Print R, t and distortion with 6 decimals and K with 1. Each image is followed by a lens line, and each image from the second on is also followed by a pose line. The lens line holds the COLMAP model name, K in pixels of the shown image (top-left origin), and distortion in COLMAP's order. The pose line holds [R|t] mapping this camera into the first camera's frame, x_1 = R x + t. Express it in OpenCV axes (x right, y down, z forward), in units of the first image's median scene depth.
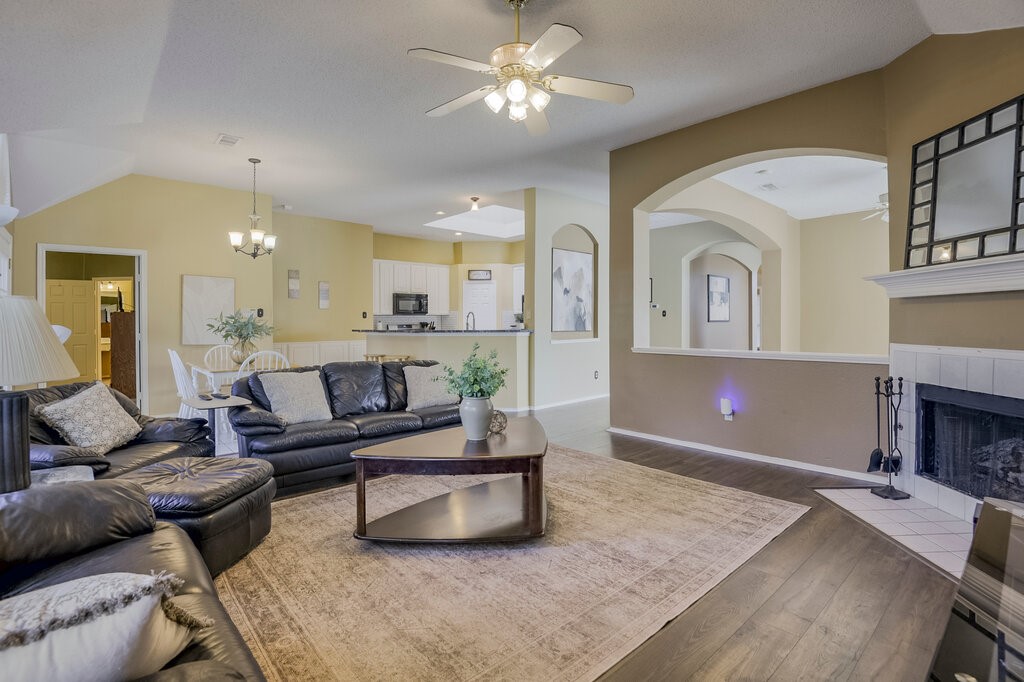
lens RADIAL K [[479.4, 0, 516.3], [0, 479.4, 320.2], [0, 0, 1]] dist [-0.015687, -0.000710]
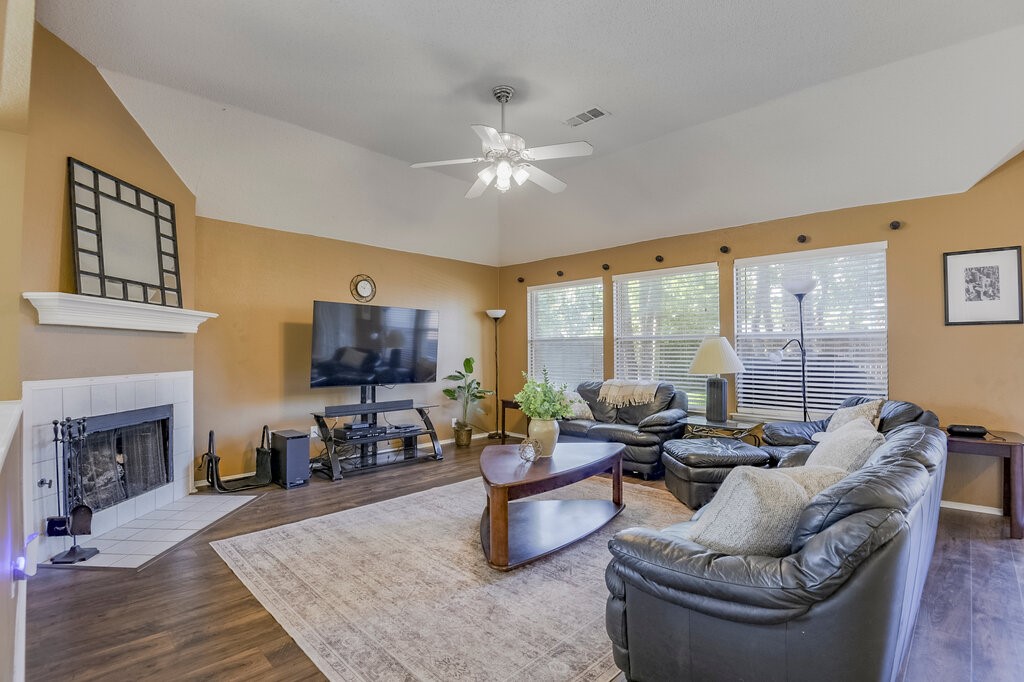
lens RADIAL K [[478.2, 0, 505.8], [0, 478.2, 341.8], [0, 0, 1]] dist [-0.013267, -0.022488]
pose [[-0.998485, 0.008277, -0.054390, 0.026798], [0.009690, 0.999621, -0.025773, 0.005567], [0.054157, -0.026261, -0.998187, 0.838977]]
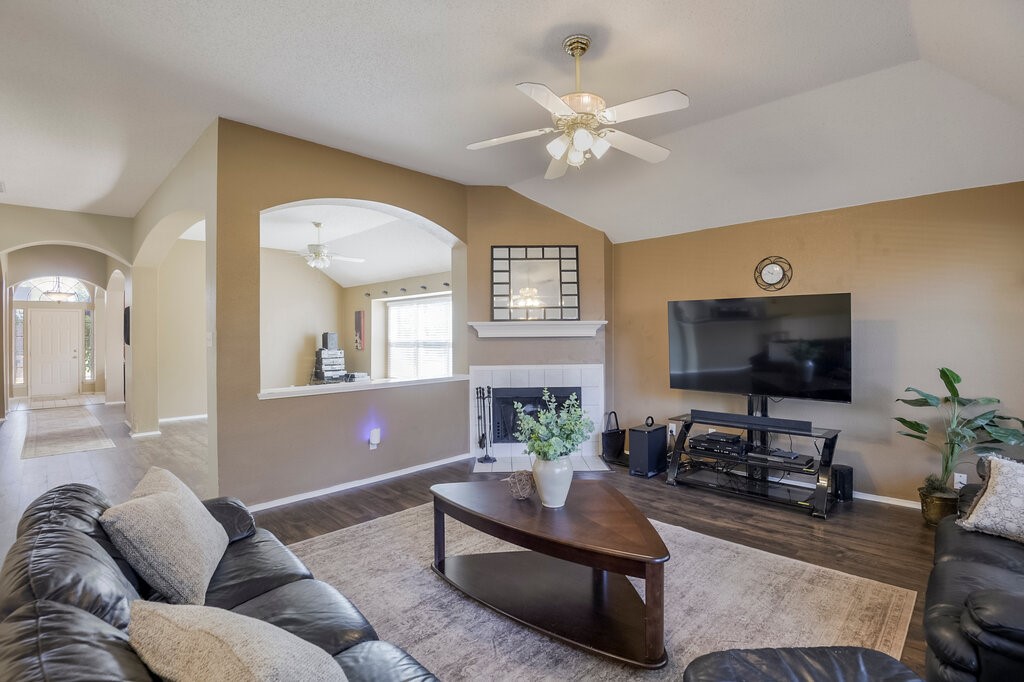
lens RADIAL K [[478.2, 0, 505.8], [0, 478.2, 341.8], [0, 0, 1]] dist [-0.013267, -0.022488]
pose [[-0.039567, -0.006971, 0.999193, -0.370175], [0.005876, 0.999957, 0.007209, -0.019706], [-0.999200, 0.006156, -0.039524, 0.447044]]
